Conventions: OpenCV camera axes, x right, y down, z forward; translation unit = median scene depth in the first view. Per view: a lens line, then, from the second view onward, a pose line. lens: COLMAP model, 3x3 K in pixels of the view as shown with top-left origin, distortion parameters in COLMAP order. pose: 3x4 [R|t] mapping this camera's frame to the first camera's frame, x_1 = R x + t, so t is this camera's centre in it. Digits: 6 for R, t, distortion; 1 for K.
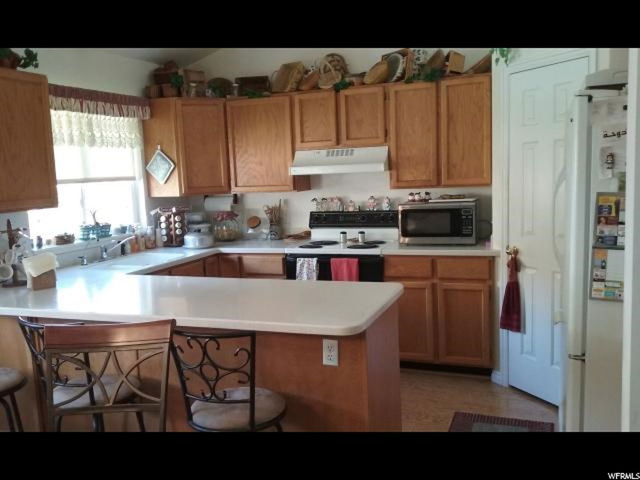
lens RADIAL K [[593.2, 0, 303.9], [0, 593.2, 241.4], [0, 0, 1]] dist [0.075478, -0.229783]
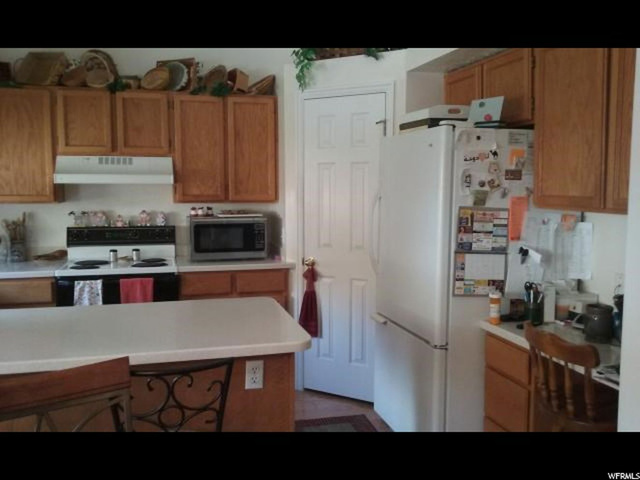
lens RADIAL K [[593.2, 0, 303.9], [0, 593.2, 241.4], [0, 0, 1]] dist [0.075478, -0.229783]
pose [[0.800957, -0.012239, 0.598597, -0.264640], [0.034449, 0.999077, -0.025667, 0.004608], [-0.597731, 0.041179, 0.800639, 0.126146]]
